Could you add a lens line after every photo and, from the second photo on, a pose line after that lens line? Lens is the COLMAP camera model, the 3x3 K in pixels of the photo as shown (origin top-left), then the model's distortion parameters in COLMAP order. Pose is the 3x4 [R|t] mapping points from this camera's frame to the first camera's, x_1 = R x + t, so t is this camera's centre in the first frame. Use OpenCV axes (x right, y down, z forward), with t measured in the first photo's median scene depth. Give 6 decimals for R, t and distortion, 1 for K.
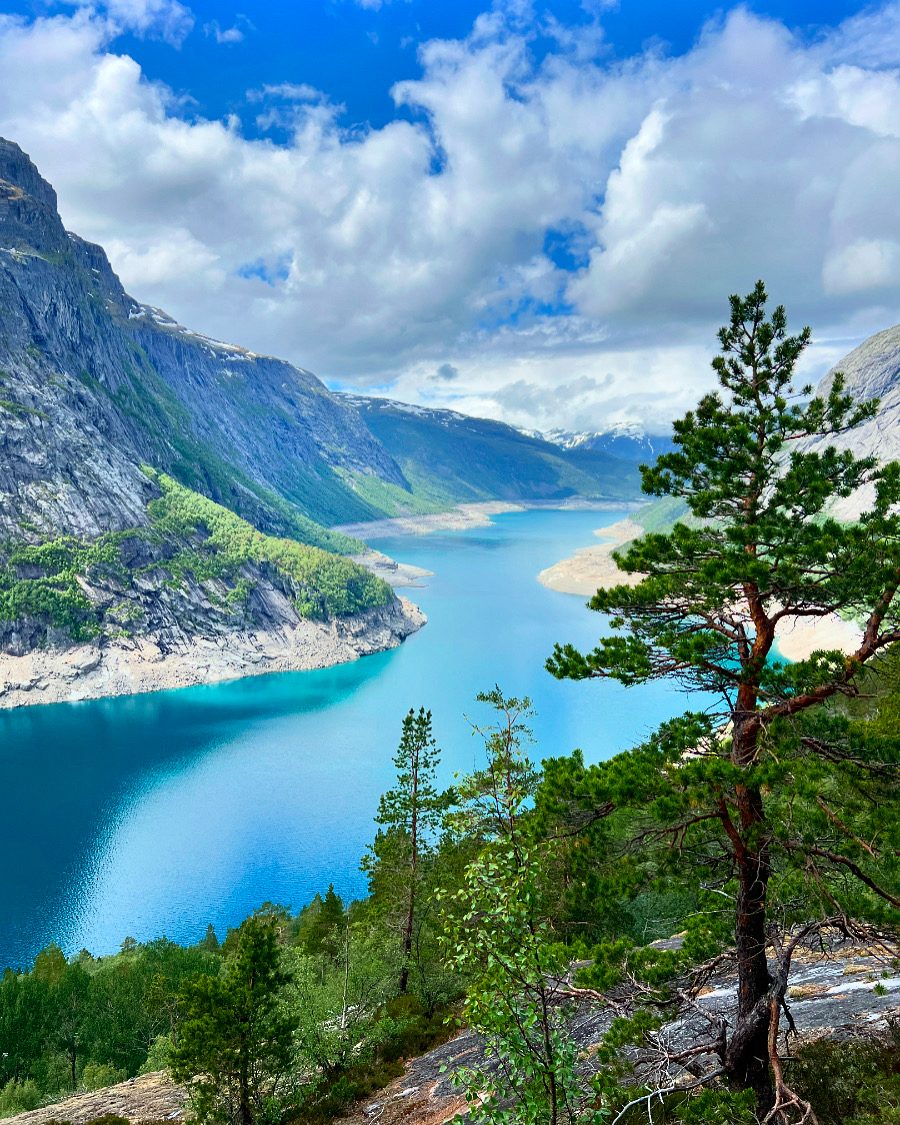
lens RADIAL K [[905.1, 0, 447.2], [0, 905.1, 576.6], [0, 0, 1]] dist [0.066592, -0.111173]
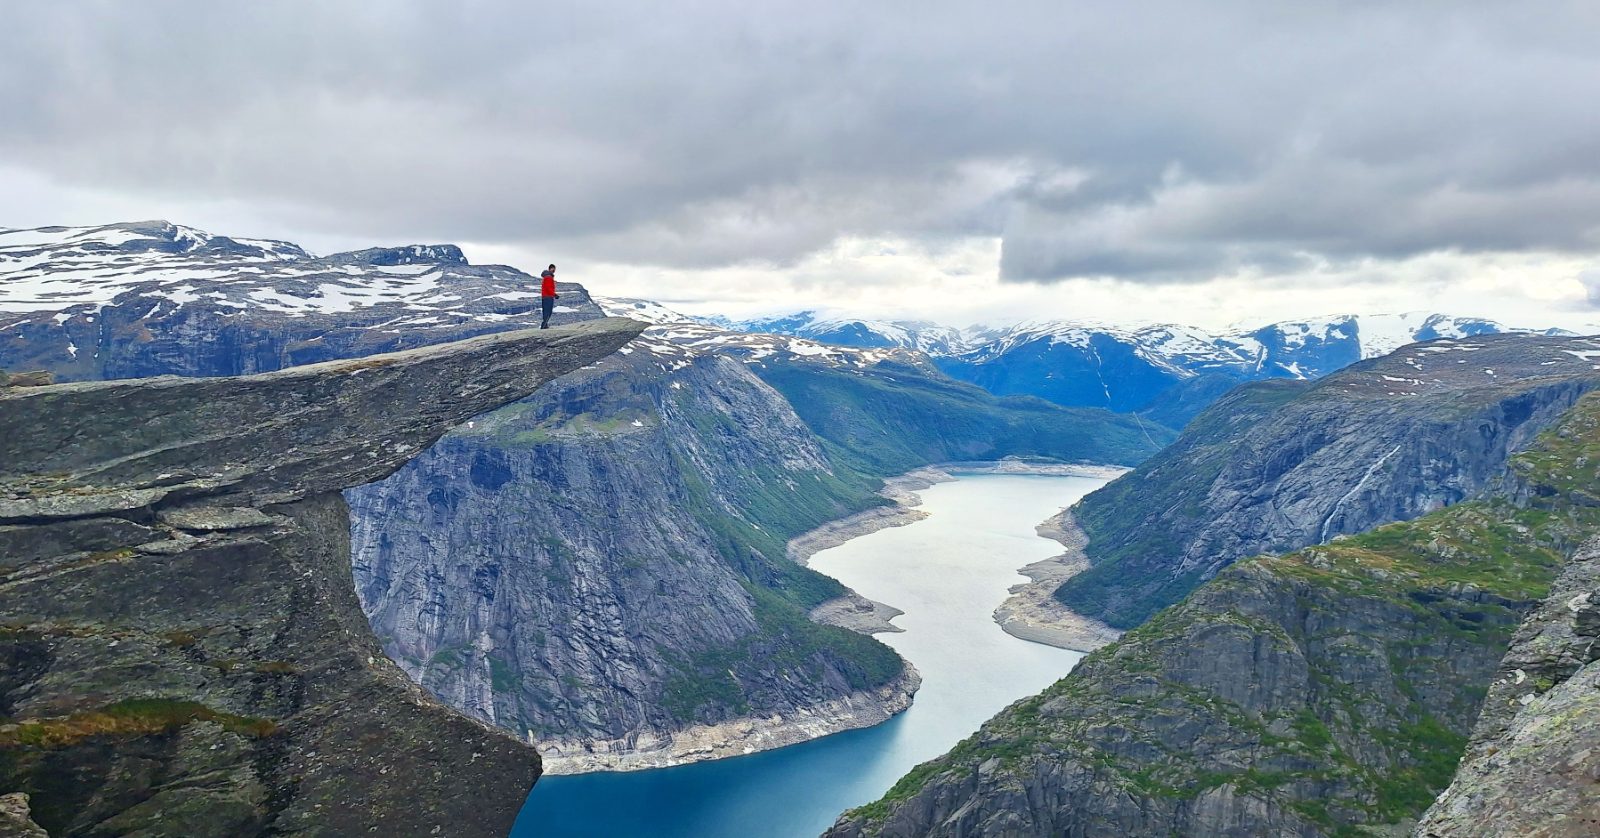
lens RADIAL K [[1246.5, 0, 775.9], [0, 1246.5, 400.0], [0, 0, 1]] dist [0.159671, -0.223178]
pose [[0.999346, -0.009082, -0.034988, -0.210272], [0.006611, 0.997518, -0.070095, -0.287280], [0.035538, 0.069818, 0.996927, -1.122563]]
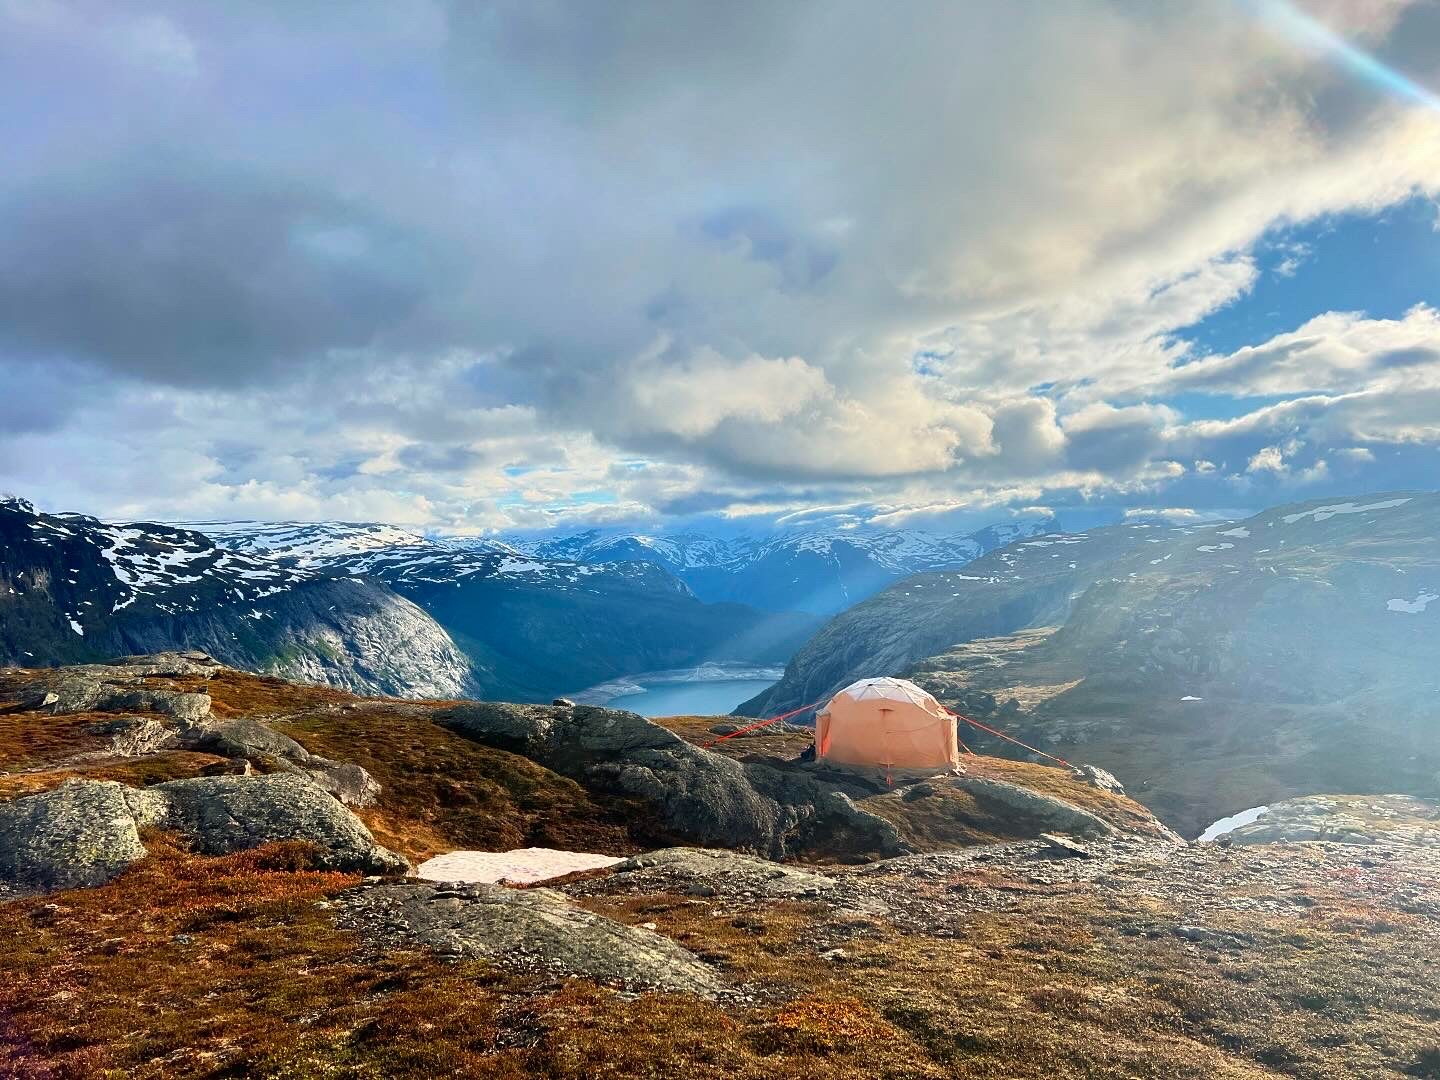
lens RADIAL K [[1083.9, 0, 724.0], [0, 1083.9, 544.2], [0, 0, 1]] dist [0.064666, -0.057306]
pose [[0.996703, -0.050068, 0.063849, 0.458948], [0.057684, 0.990650, -0.123632, -0.347702], [-0.057062, 0.126908, 0.990272, -0.405712]]
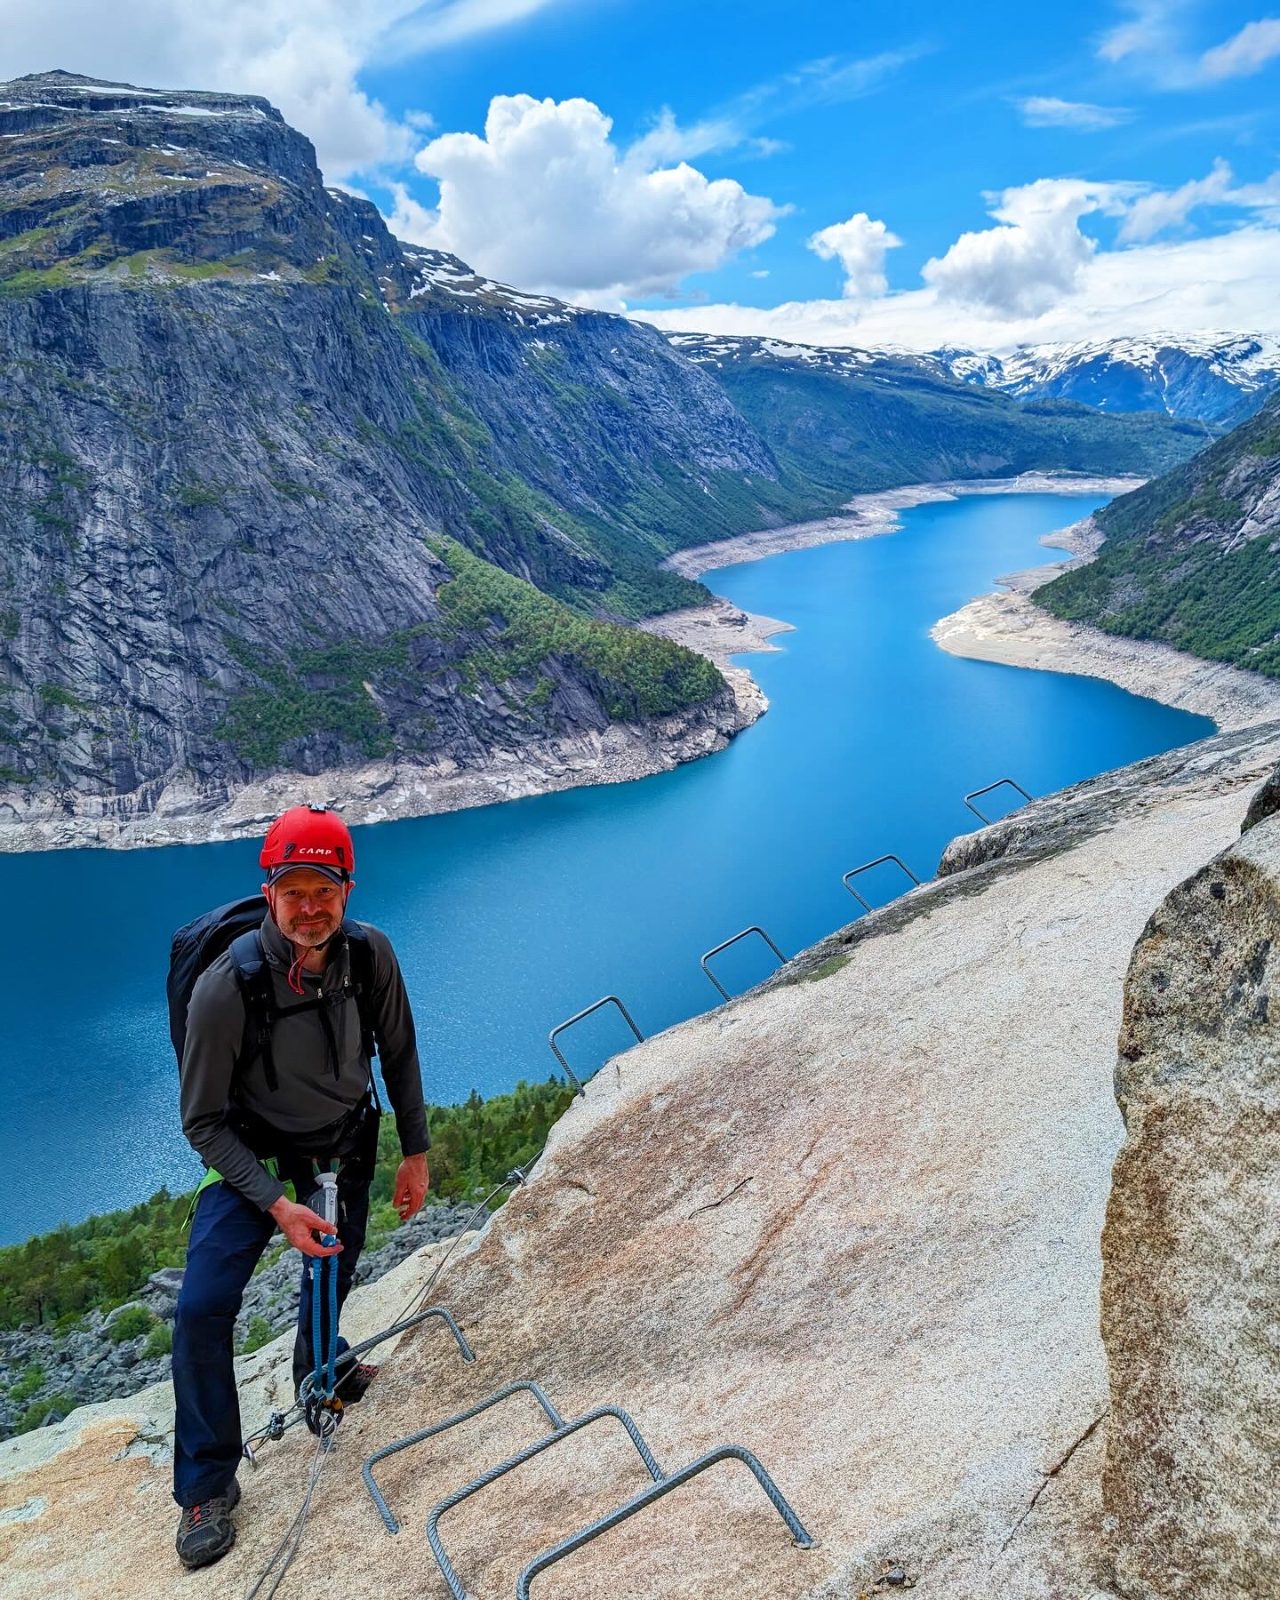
lens RADIAL K [[1233.8, 0, 627.8], [0, 1233.8, 805.1], [0, 0, 1]] dist [0.030509, -0.031462]
pose [[0.982726, 0.011060, -0.184737, 0.074274], [0.023373, 0.982803, 0.183173, -0.089335], [0.183586, -0.184326, 0.965567, -0.154438]]
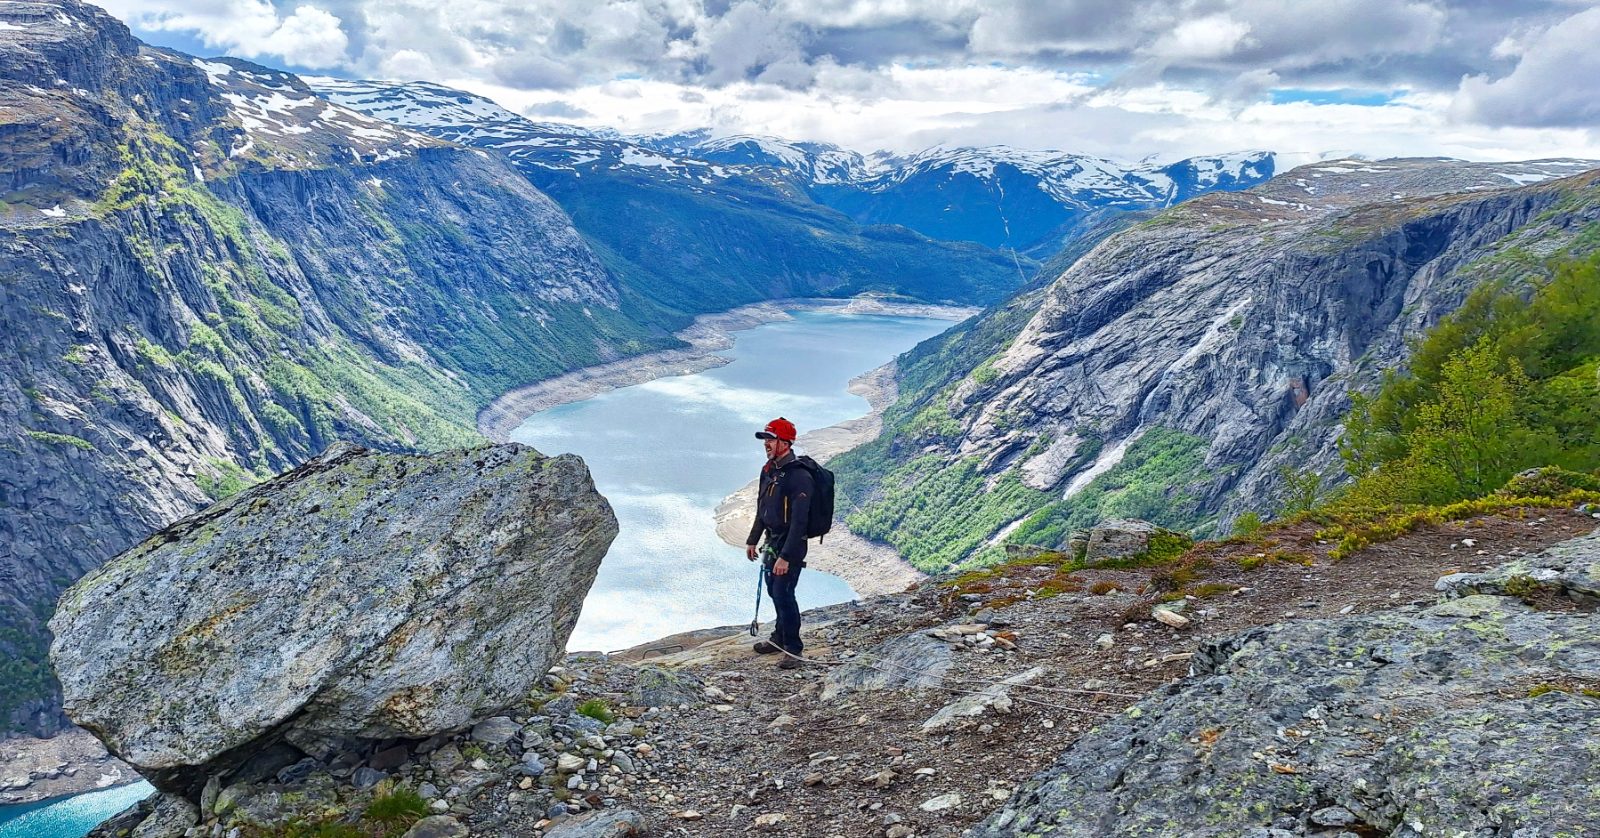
lens RADIAL K [[1255.9, 0, 794.4], [0, 1255.9, 403.7], [0, 0, 1]] dist [0.140409, -0.174868]
pose [[0.999051, 0.023386, 0.036746, 0.222123], [-0.025753, 0.997532, 0.065322, -0.308878], [-0.035128, -0.066206, 0.997187, -0.315516]]
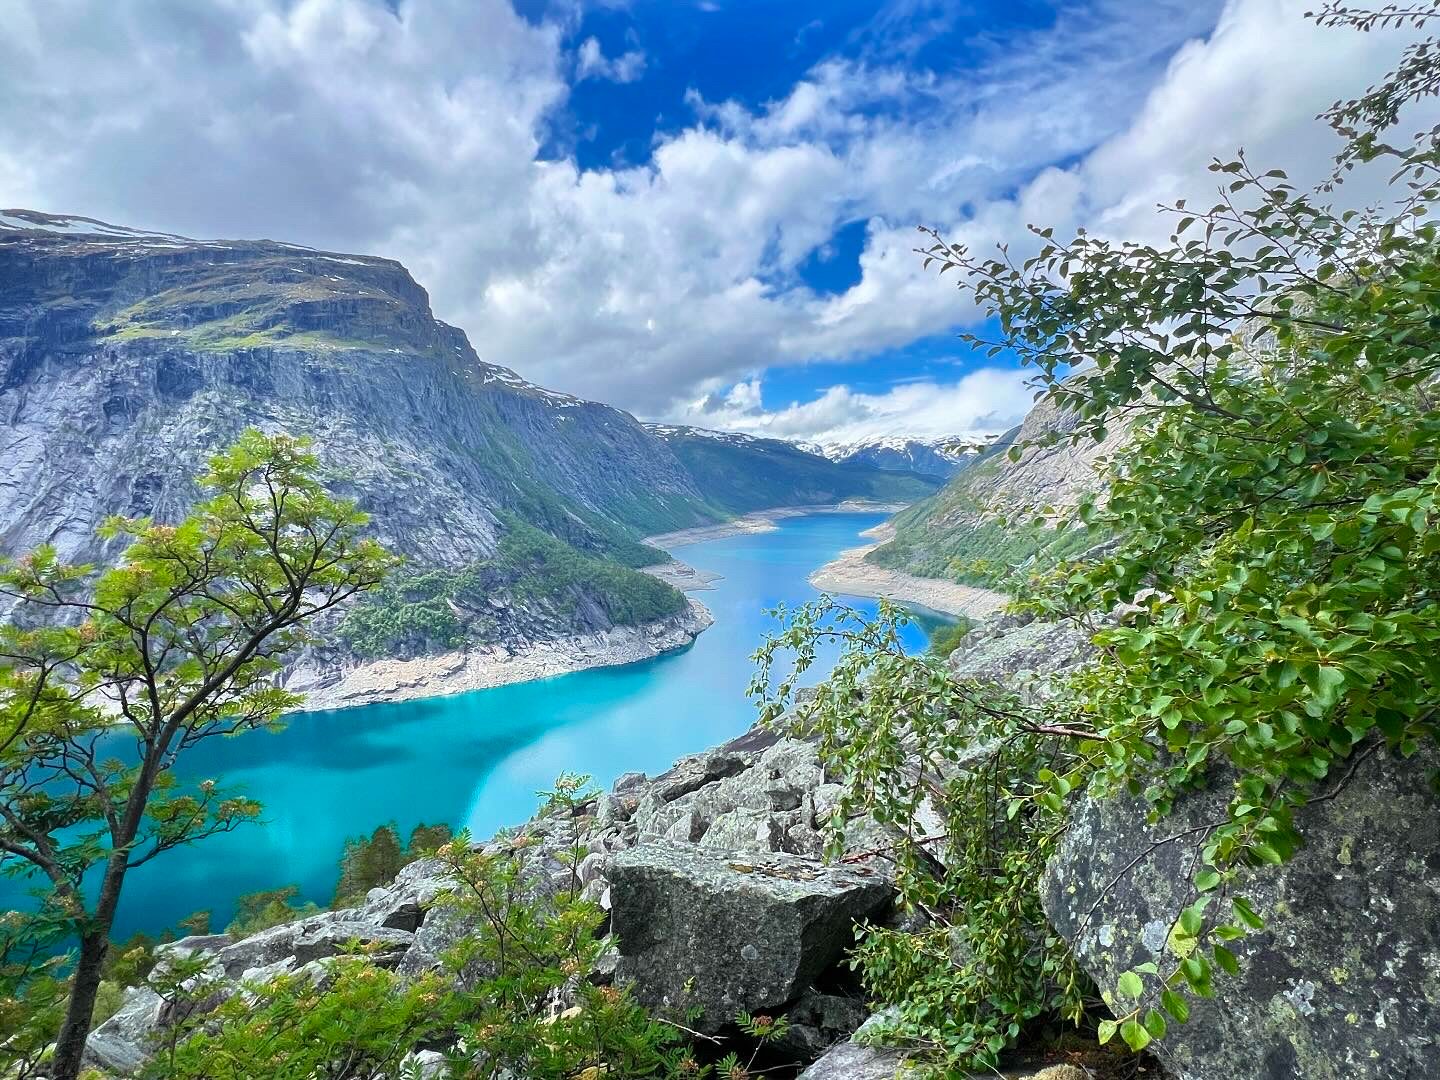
lens RADIAL K [[753.7, 0, 720.0], [0, 753.7, 540.0], [0, 0, 1]] dist [-0.001540, -0.000595]
pose [[0.998962, -0.027622, -0.036225, 0.033395], [0.026395, 0.999076, -0.033918, -0.034179], [0.037129, 0.032927, 0.998768, -0.084356]]
